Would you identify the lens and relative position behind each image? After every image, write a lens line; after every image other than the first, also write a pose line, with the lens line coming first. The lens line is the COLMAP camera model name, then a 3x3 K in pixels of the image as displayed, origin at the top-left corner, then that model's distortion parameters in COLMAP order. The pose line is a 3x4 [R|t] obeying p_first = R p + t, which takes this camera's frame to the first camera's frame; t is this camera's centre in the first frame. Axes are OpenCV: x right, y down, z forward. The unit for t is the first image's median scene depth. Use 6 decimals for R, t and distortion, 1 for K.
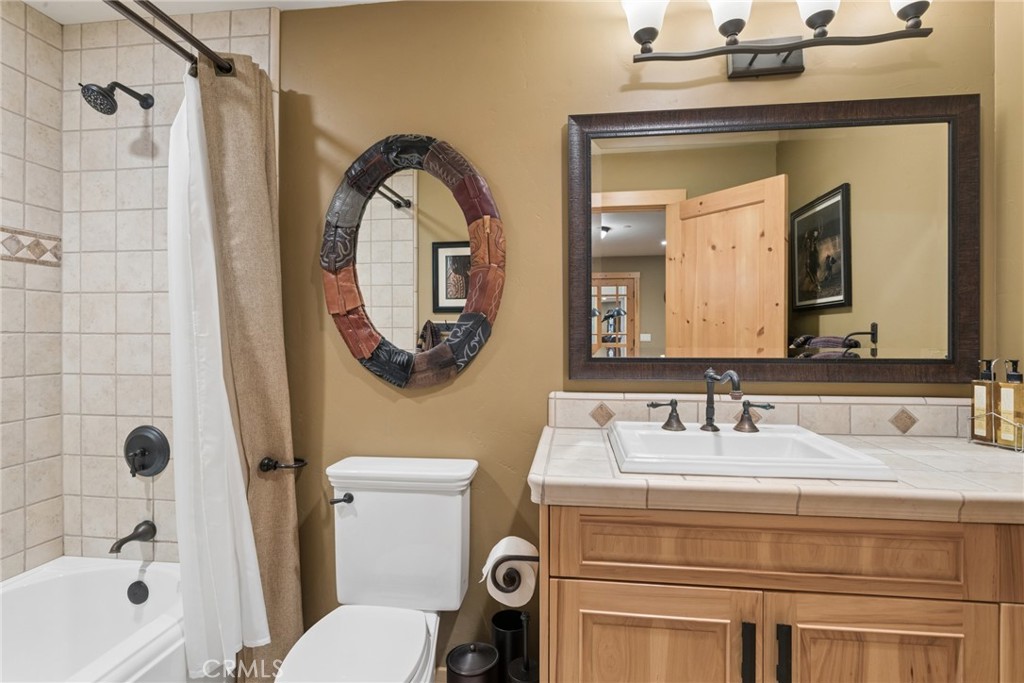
lens RADIAL K [[495.0, 0, 513.7], [0, 495.0, 338.0], [0, 0, 1]] dist [-0.003084, -0.000090]
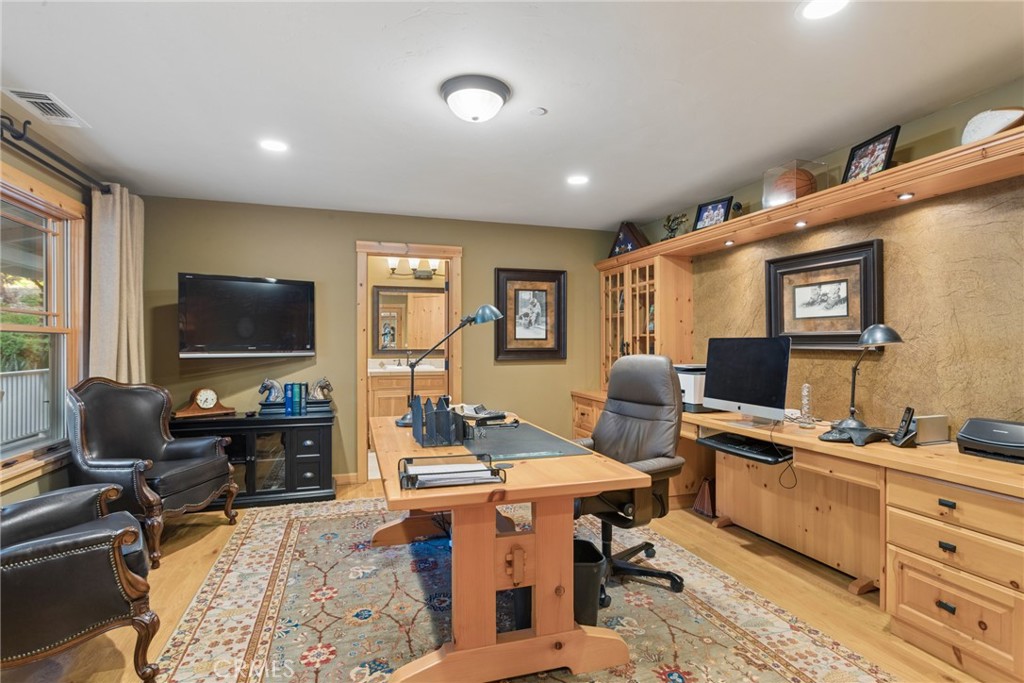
lens RADIAL K [[495.0, 0, 511.9], [0, 495.0, 343.9], [0, 0, 1]] dist [-0.003084, -0.000090]
pose [[0.902121, 0.005345, 0.431449, -0.586297], [-0.001448, 0.999955, -0.009359, 0.032832], [-0.431480, 0.007818, 0.902089, -2.993202]]
